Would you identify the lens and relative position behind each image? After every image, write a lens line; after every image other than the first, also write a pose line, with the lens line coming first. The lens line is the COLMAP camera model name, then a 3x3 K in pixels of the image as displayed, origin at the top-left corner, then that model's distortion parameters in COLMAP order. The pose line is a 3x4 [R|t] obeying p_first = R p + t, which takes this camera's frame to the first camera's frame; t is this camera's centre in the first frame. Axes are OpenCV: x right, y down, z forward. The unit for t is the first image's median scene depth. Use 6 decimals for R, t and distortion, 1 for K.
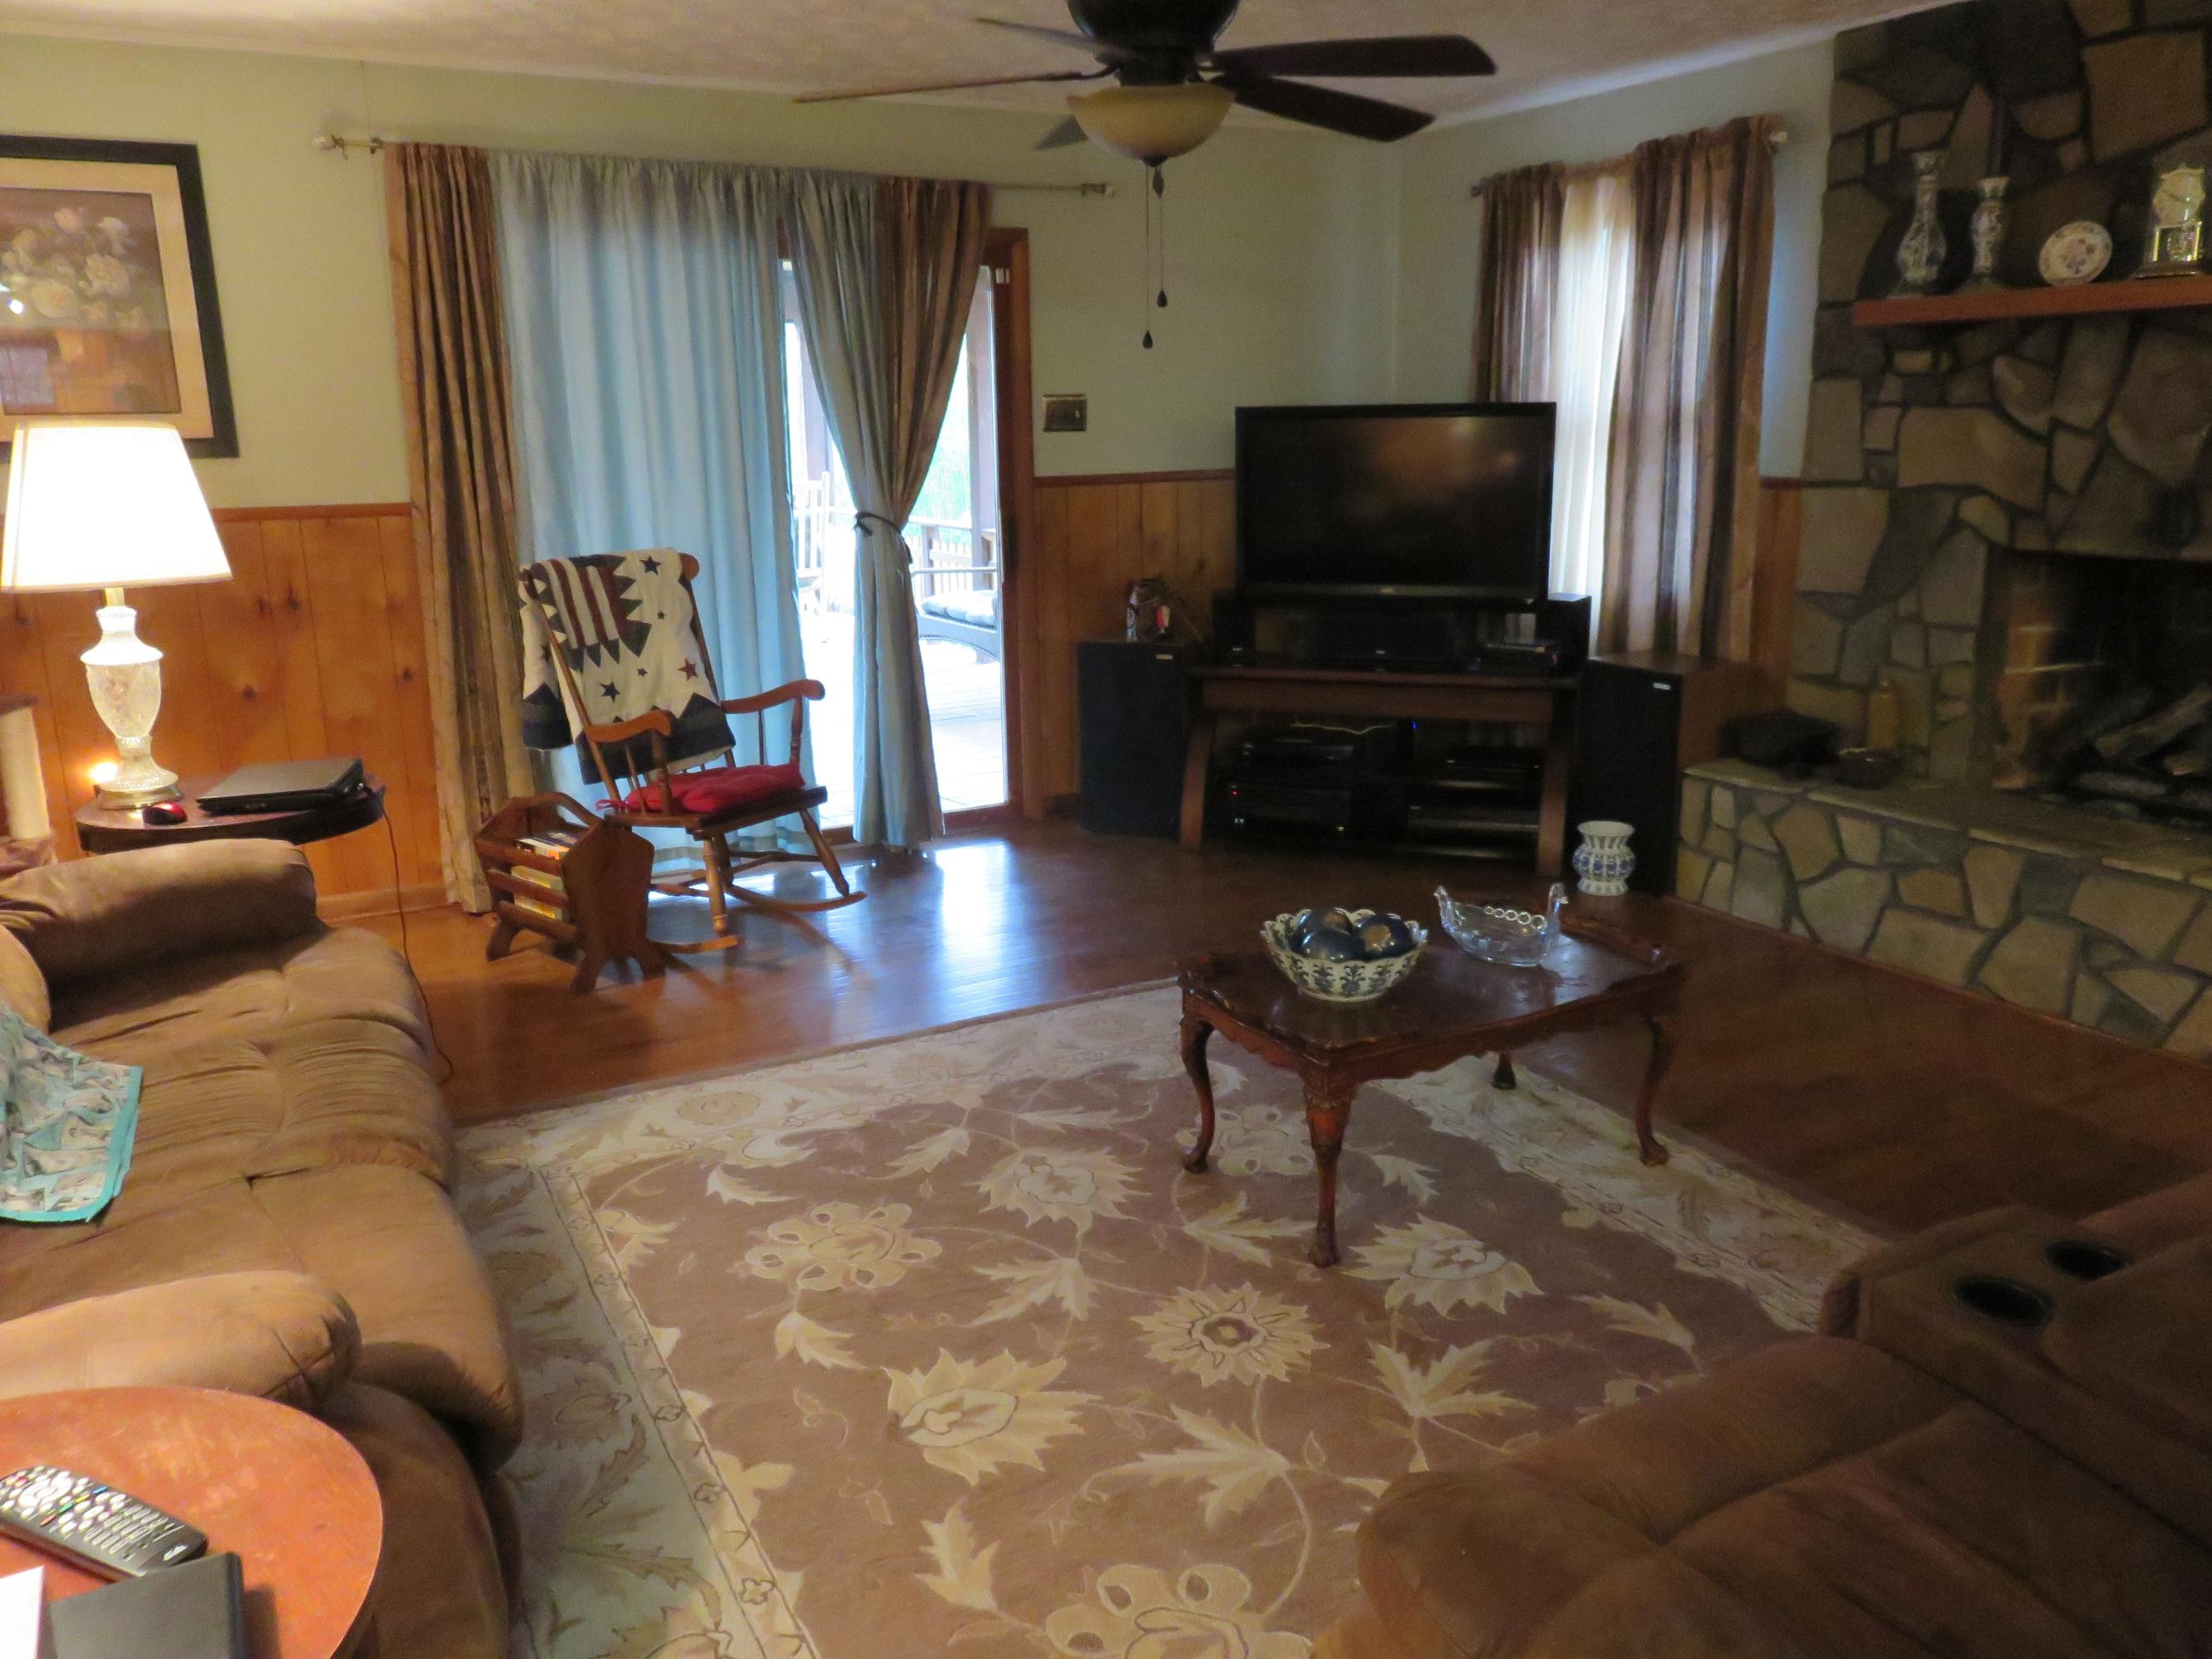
lens RADIAL K [[1669.3, 0, 1106.0], [0, 1669.3, 829.5], [0, 0, 1]] dist [-0.010368, 0.005883]
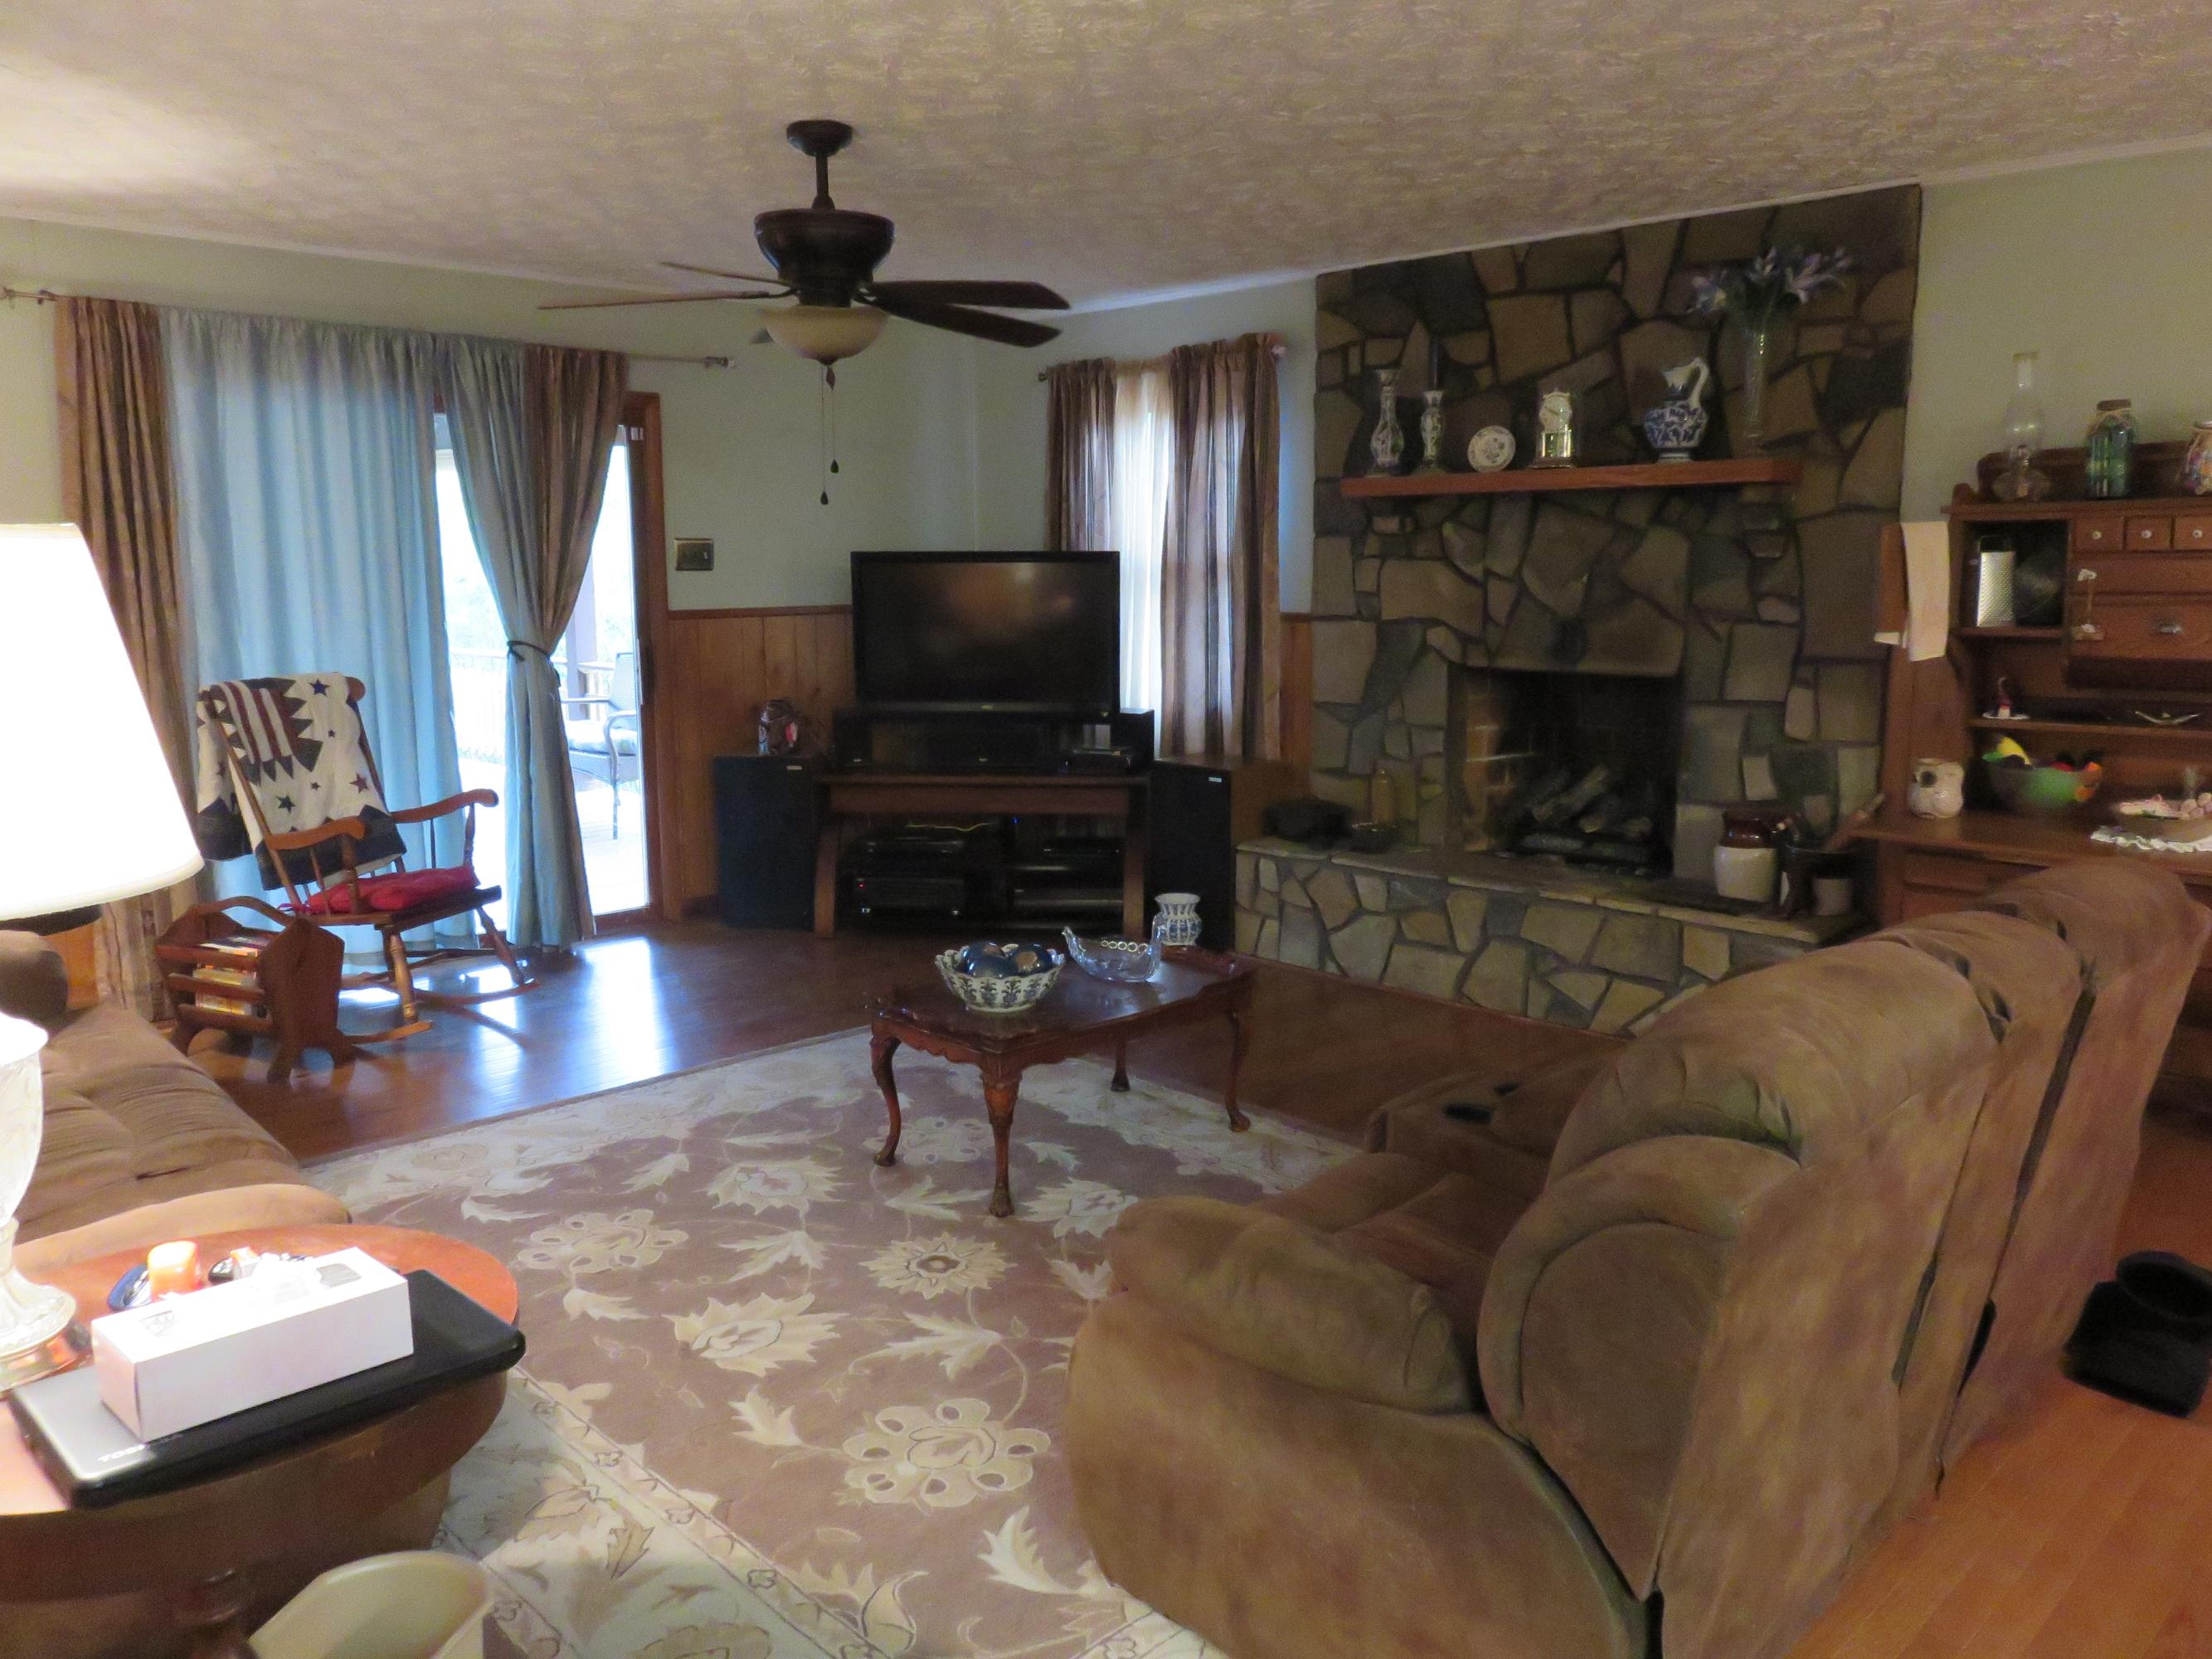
lens RADIAL K [[1669.3, 0, 1106.0], [0, 1669.3, 829.5], [0, 0, 1]] dist [-0.010368, 0.005883]
pose [[0.963619, -0.028769, 0.265726, -0.080567], [0.050865, 0.995760, -0.076648, 0.045477], [-0.262395, 0.087376, 0.960997, -0.176424]]
